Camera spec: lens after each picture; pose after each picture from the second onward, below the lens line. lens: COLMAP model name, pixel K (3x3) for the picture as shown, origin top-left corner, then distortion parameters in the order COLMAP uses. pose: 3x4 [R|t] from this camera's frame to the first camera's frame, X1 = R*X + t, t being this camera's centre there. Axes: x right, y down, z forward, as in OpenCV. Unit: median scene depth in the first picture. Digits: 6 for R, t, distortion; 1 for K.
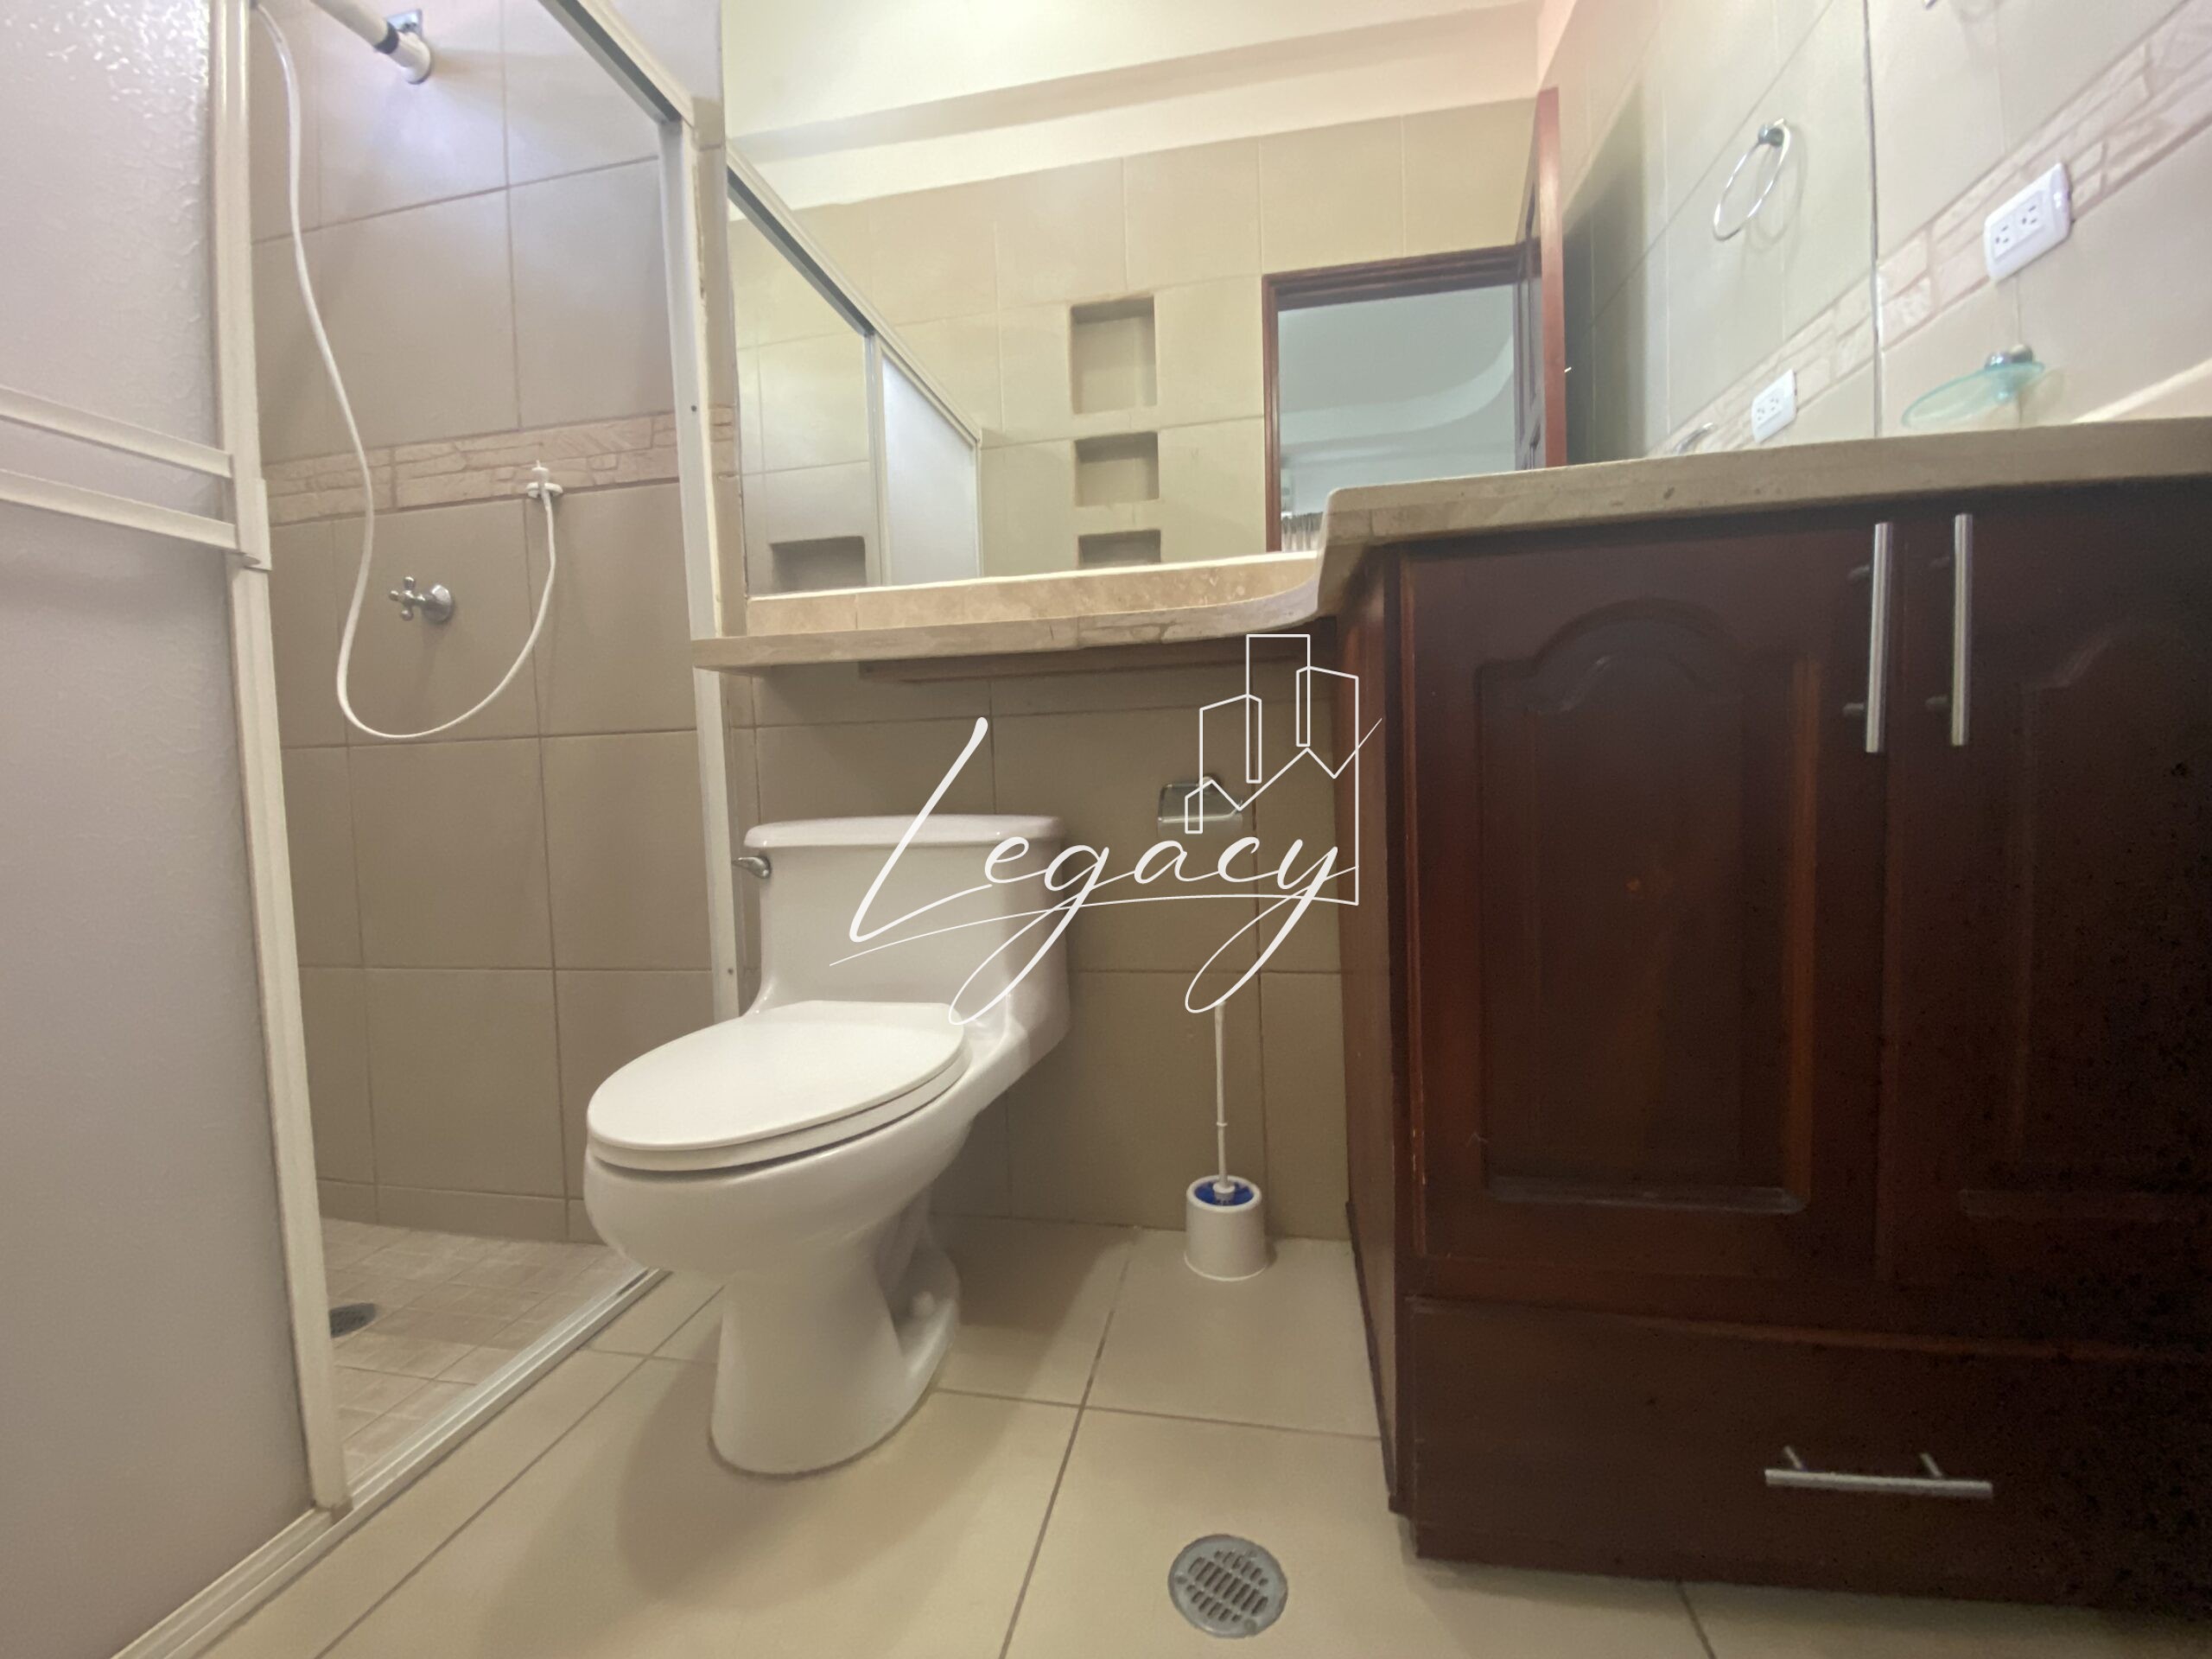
lens RADIAL K [[901.8, 0, 1106.0], [0, 901.8, 829.5], [0, 0, 1]] dist [-0.000381, -0.000051]
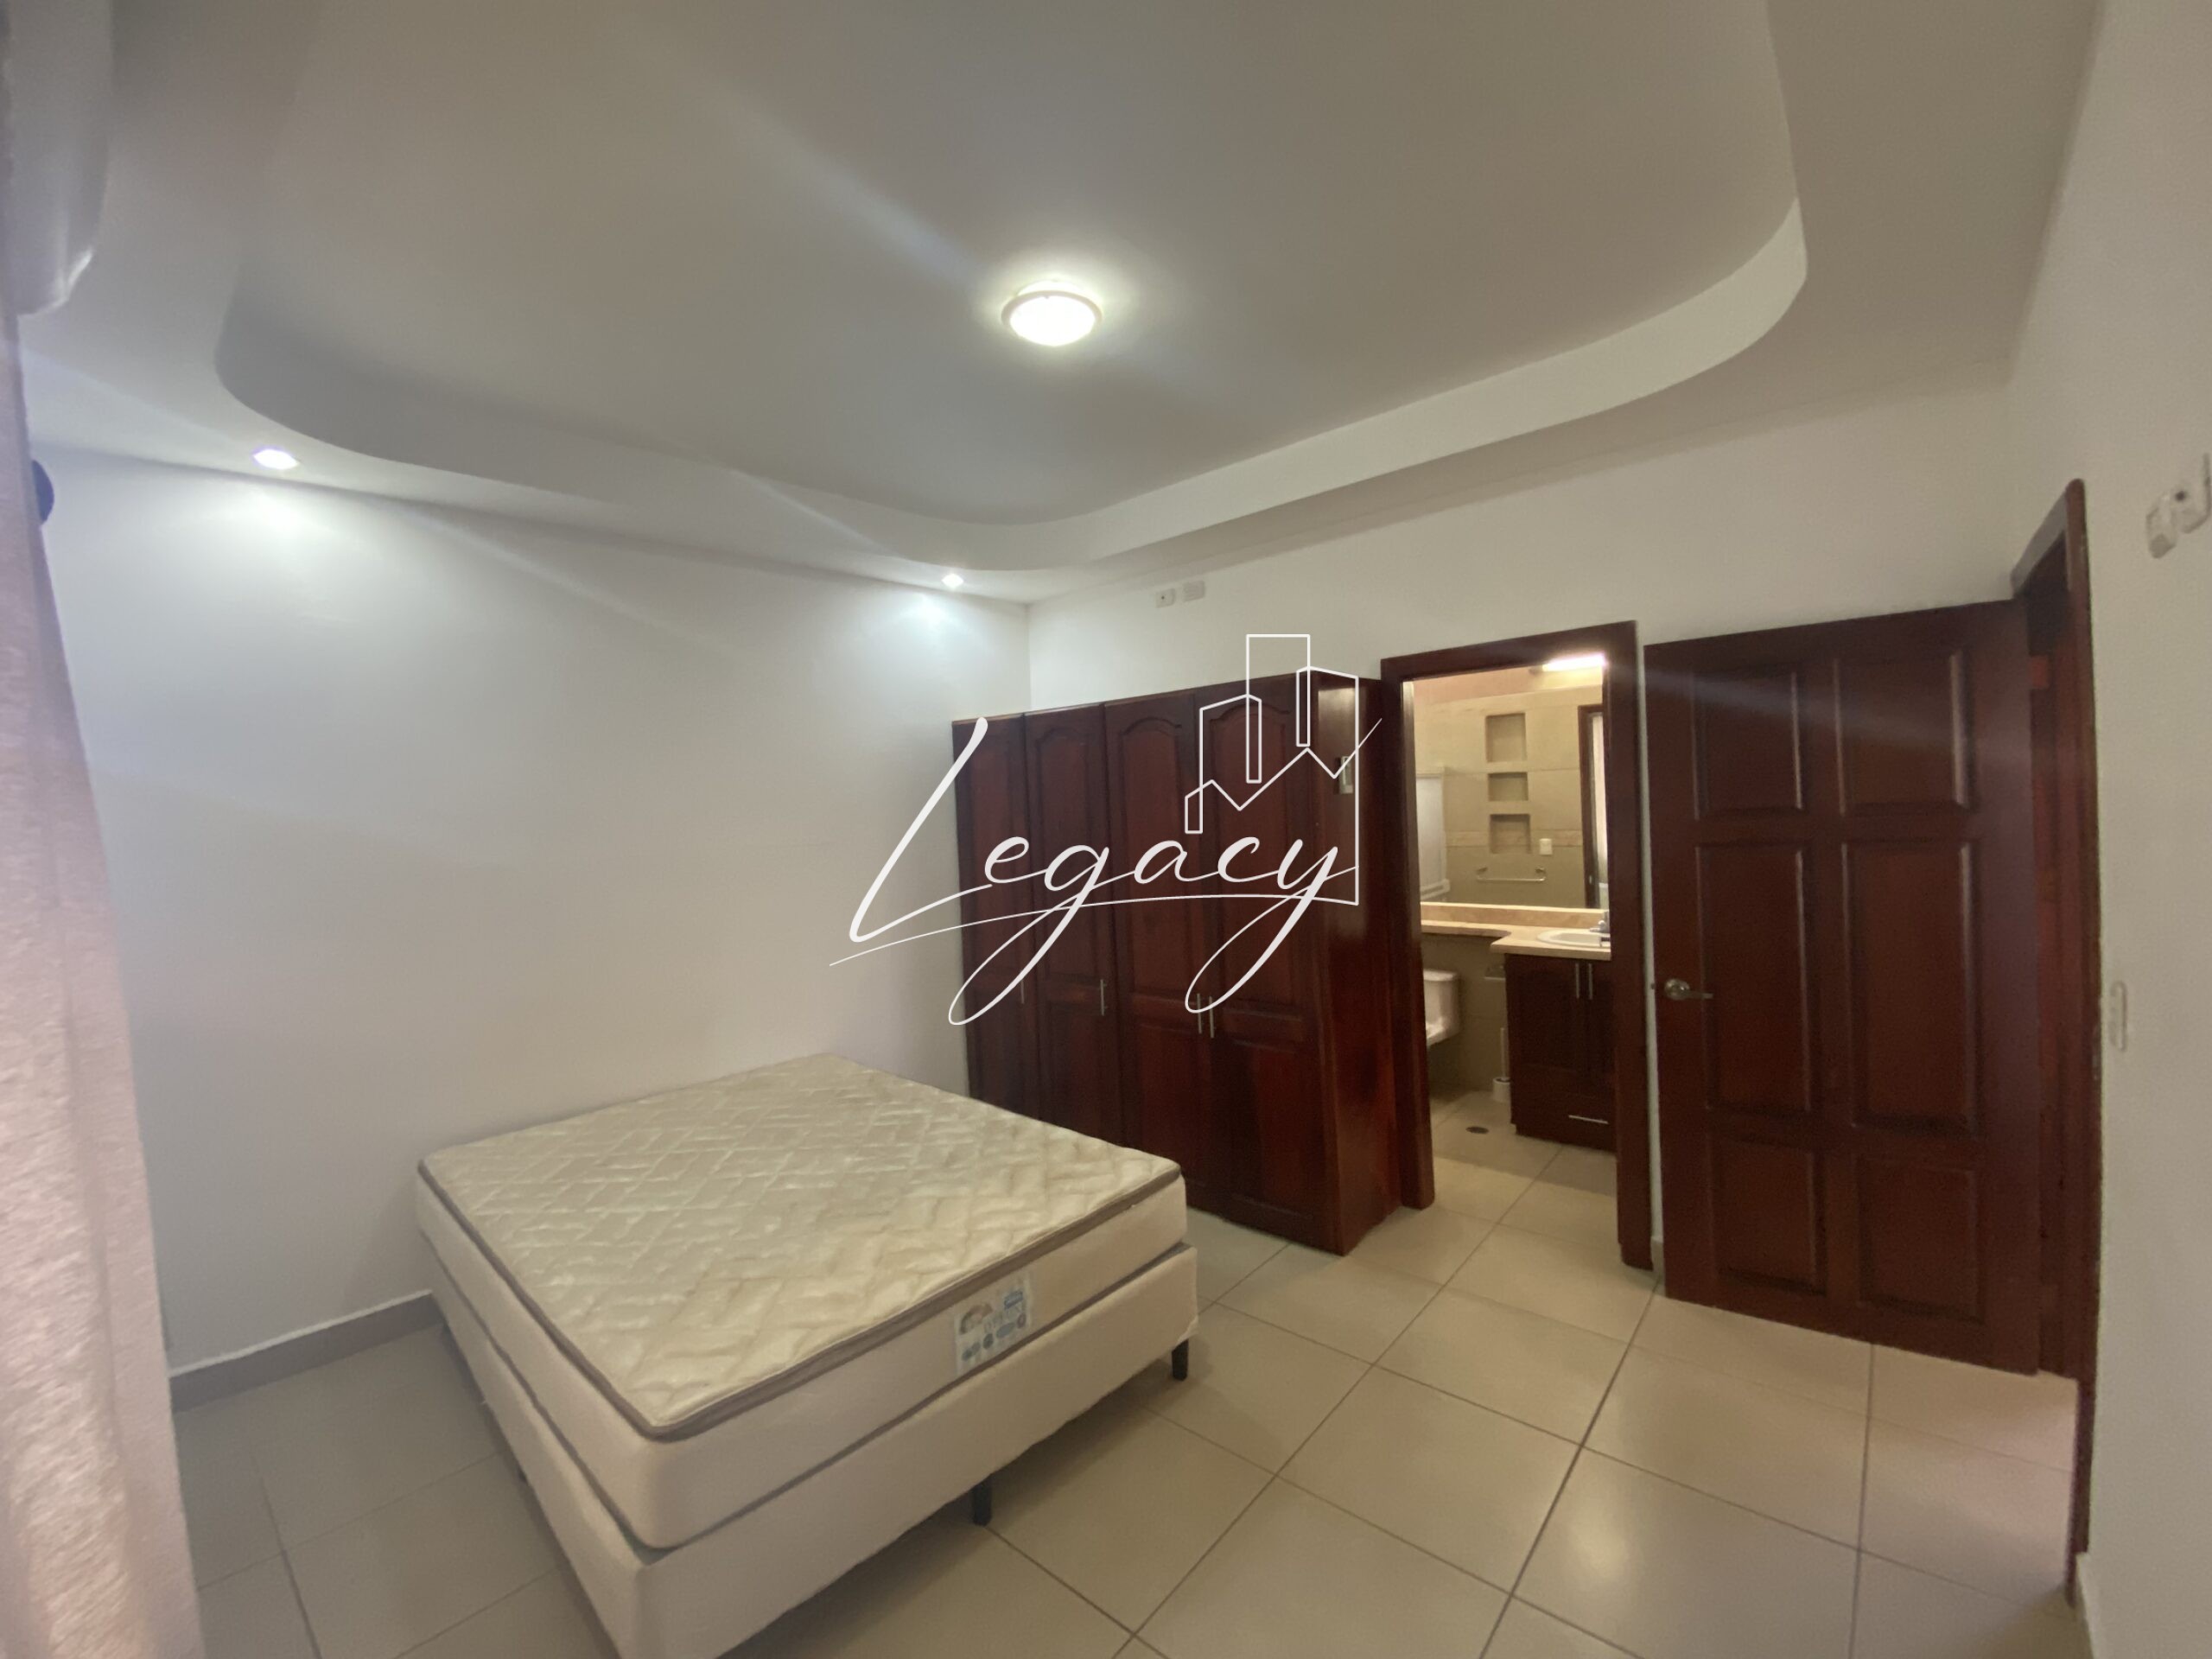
lens RADIAL K [[901.8, 0, 1106.0], [0, 901.8, 829.5], [0, 0, 1]] dist [-0.000381, -0.000051]
pose [[0.865954, 0.000805, -0.500124, 0.266244], [-0.000265, 0.999999, 0.001150, -0.296904], [0.500124, -0.000863, 0.865953, -1.427940]]
